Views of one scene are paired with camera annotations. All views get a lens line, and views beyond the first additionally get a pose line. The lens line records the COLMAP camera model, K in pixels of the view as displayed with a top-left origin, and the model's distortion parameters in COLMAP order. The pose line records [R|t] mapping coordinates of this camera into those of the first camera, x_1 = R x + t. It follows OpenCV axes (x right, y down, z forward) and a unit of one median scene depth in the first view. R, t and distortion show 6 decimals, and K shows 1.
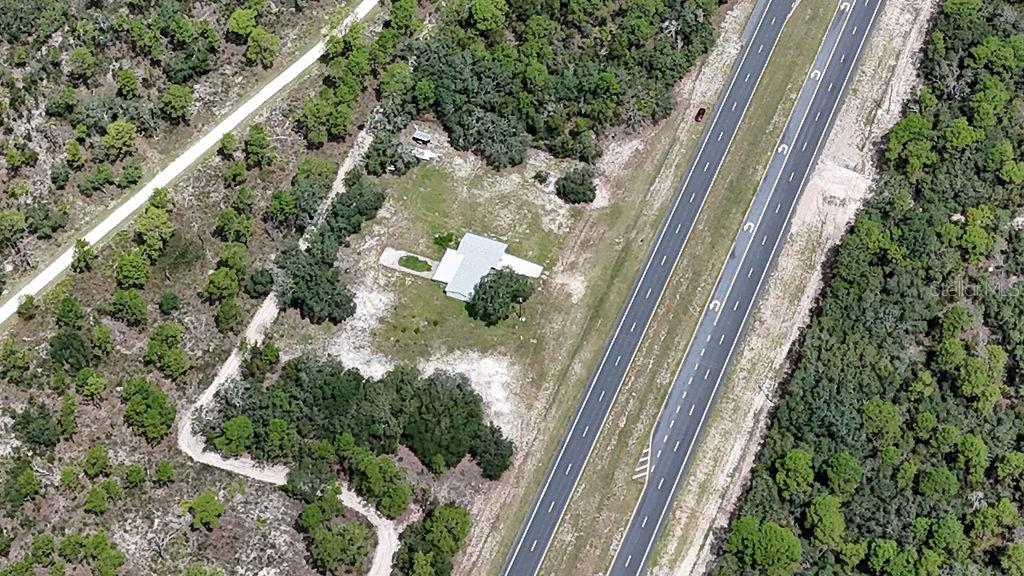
lens RADIAL K [[2238.0, 0, 520.4], [0, 2238.0, 286.3], [0, 0, 1]] dist [0.261755, -1.496904]
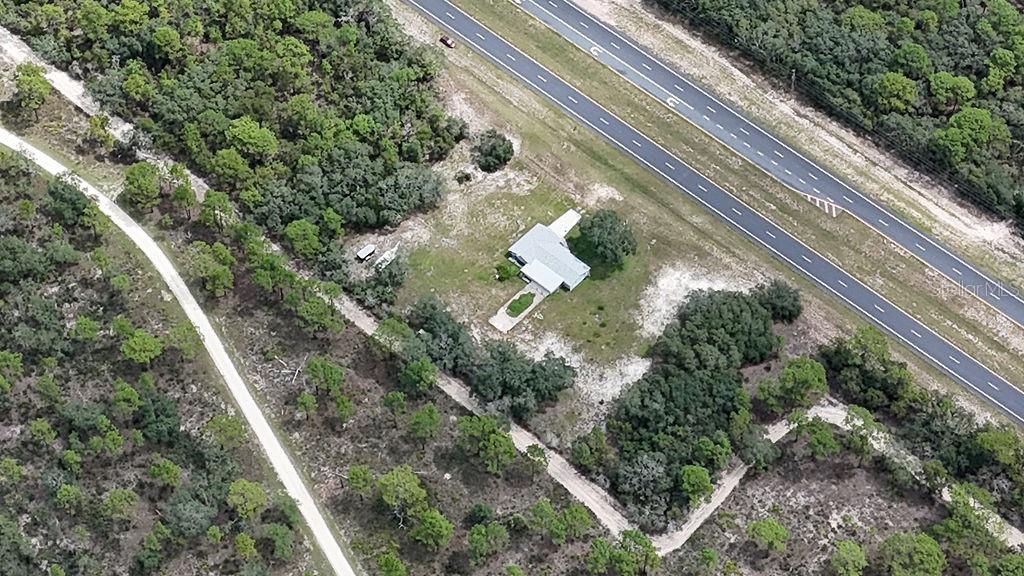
lens RADIAL K [[2238.0, 0, 520.4], [0, 2238.0, 286.3], [0, 0, 1]] dist [0.261755, -1.496904]
pose [[0.359120, -0.744558, 0.562731, -0.585205], [0.750589, 0.588752, 0.299980, -0.304555], [-0.554662, 0.314651, 0.770289, 0.254825]]
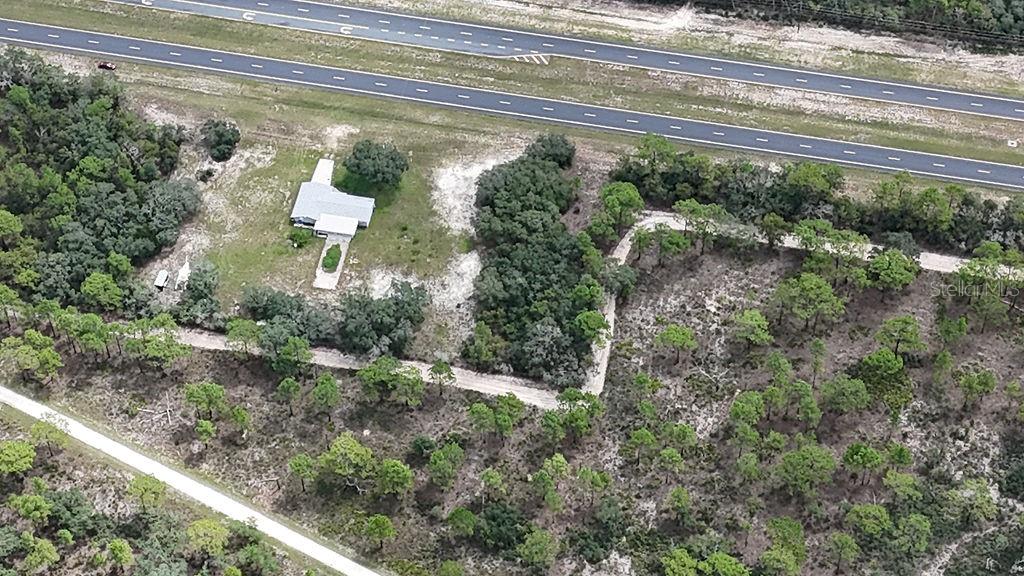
lens RADIAL K [[2238.0, 0, 520.4], [0, 2238.0, 286.3], [0, 0, 1]] dist [0.261755, -1.496904]
pose [[-0.175066, -0.782162, 0.597975, -0.652859], [0.800447, 0.240568, 0.549010, -0.475957], [-0.573268, 0.574760, 0.583964, 0.393183]]
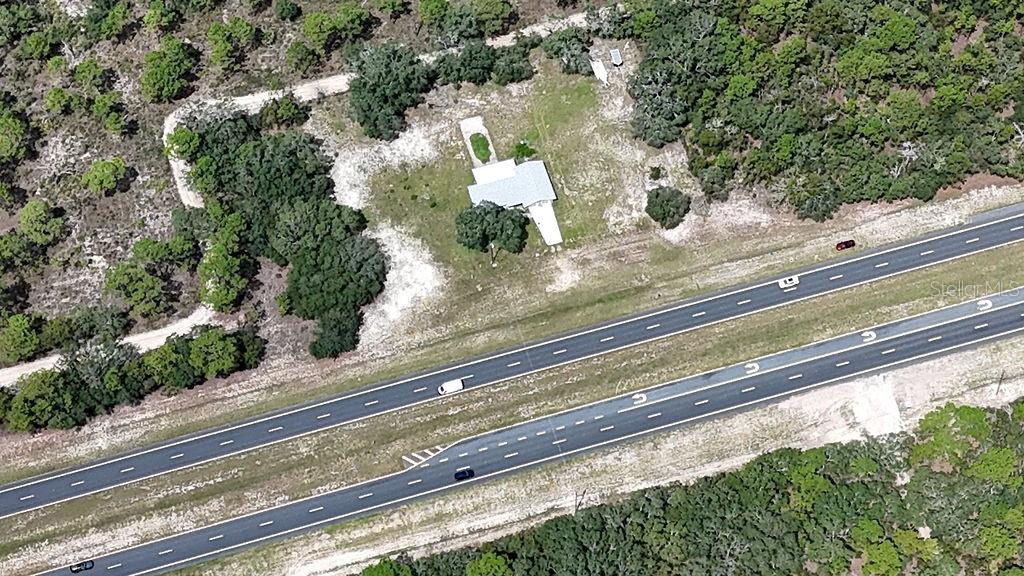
lens RADIAL K [[2238.0, 0, 520.4], [0, 2238.0, 286.3], [0, 0, 1]] dist [0.261755, -1.496904]
pose [[0.622574, 0.684254, -0.379734, 0.364016], [-0.622744, 0.727053, 0.289110, -0.252212], [0.473912, 0.056485, 0.878759, 0.178313]]
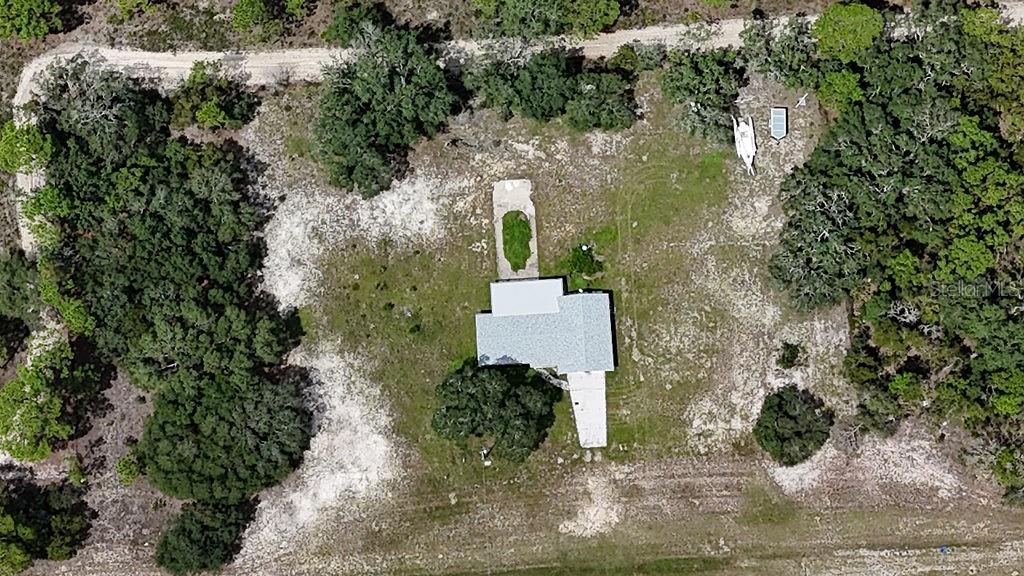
lens RADIAL K [[2238.0, 0, 520.4], [0, 2238.0, 286.3], [0, 0, 1]] dist [0.261755, -1.496904]
pose [[0.423827, 0.889121, -0.172725, 0.062446], [-0.714892, 0.445477, 0.538961, -0.313393], [0.556147, -0.104946, 0.824431, 0.529618]]
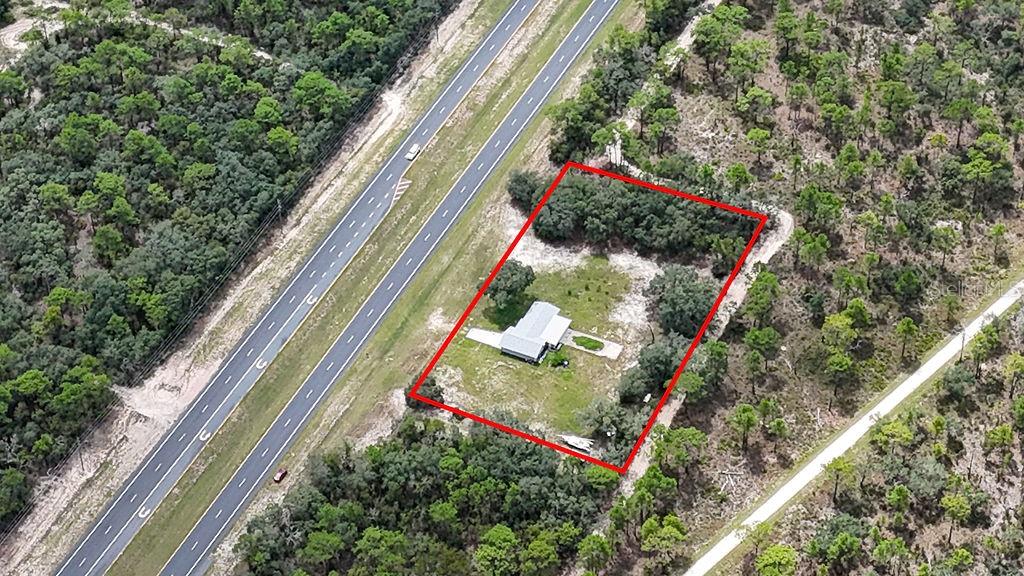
lens RADIAL K [[2238.0, 0, 520.4], [0, 2238.0, 286.3], [0, 0, 1]] dist [0.261755, -1.496904]
pose [[-0.997476, -0.022533, 0.067338, -0.085452], [0.069439, -0.111257, 0.991363, -1.044003], [-0.014847, 0.993536, 0.112541, 0.858193]]
